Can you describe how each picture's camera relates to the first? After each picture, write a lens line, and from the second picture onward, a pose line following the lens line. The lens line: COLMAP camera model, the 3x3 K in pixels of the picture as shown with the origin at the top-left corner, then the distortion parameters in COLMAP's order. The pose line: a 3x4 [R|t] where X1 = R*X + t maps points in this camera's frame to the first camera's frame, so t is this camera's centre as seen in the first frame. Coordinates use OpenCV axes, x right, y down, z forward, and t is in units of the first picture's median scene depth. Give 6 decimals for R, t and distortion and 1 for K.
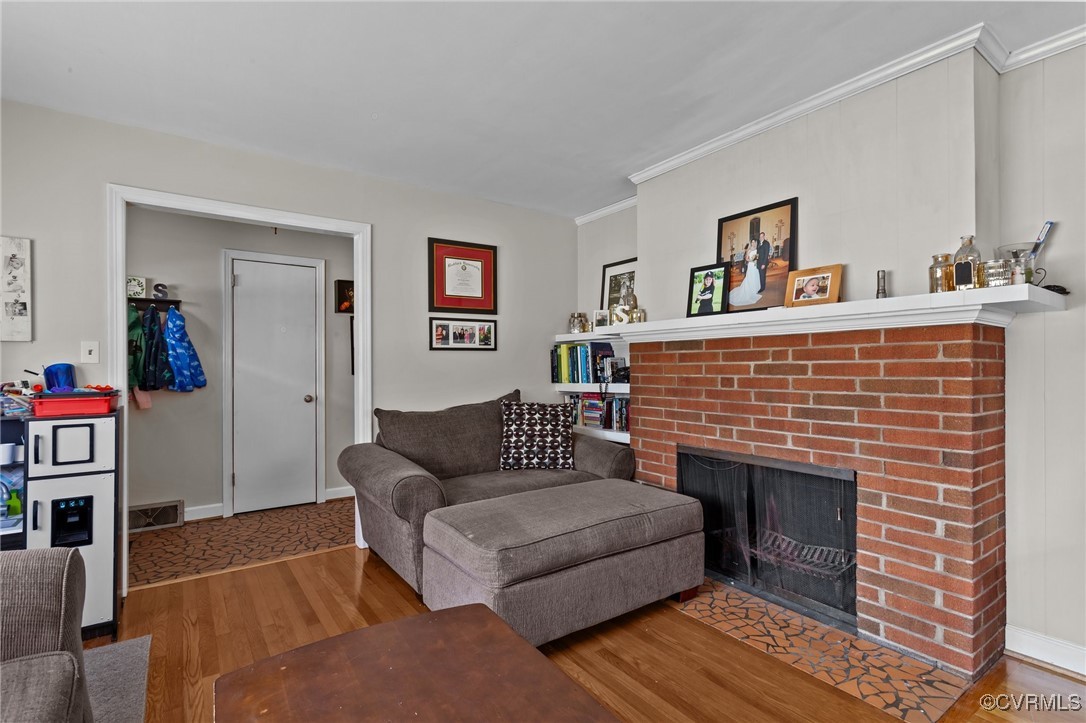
lens RADIAL K [[513.3, 0, 574.5], [0, 513.3, 364.0], [0, 0, 1]] dist [-0.002751, 0.002190]
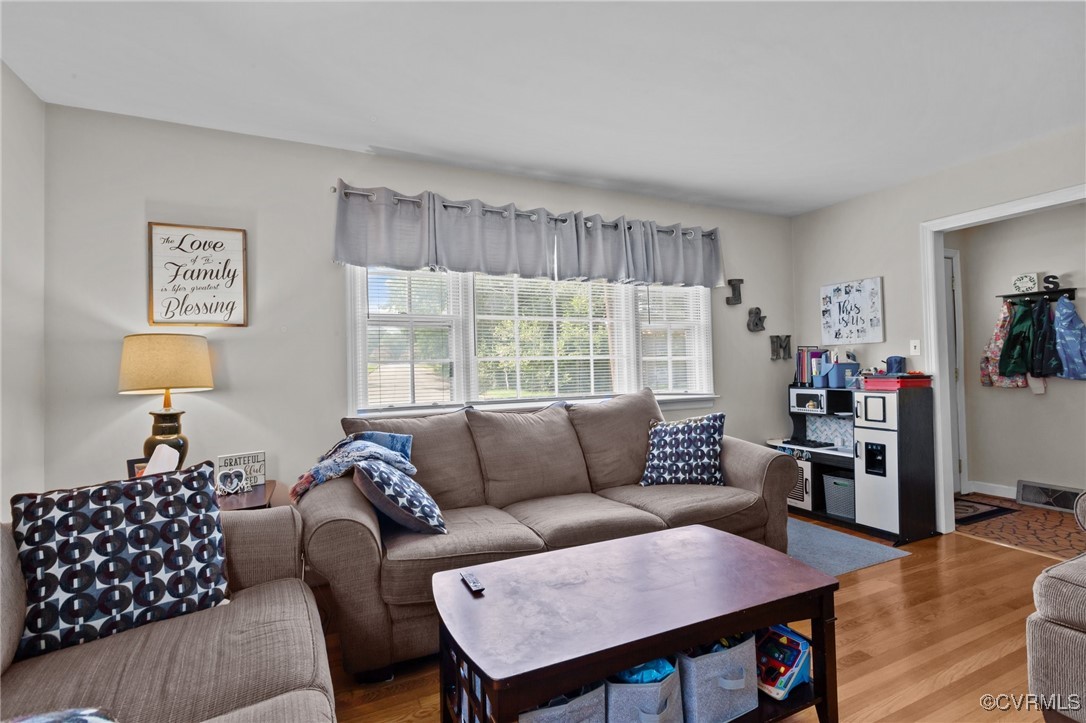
lens RADIAL K [[513.3, 0, 539.1], [0, 513.3, 361.9], [0, 0, 1]] dist [-0.002751, 0.002190]
pose [[-0.211966, -0.003356, -0.977271, 0.619160], [0.026947, 0.999594, -0.009277, 0.001606], [0.976905, -0.028301, -0.211789, 0.283920]]
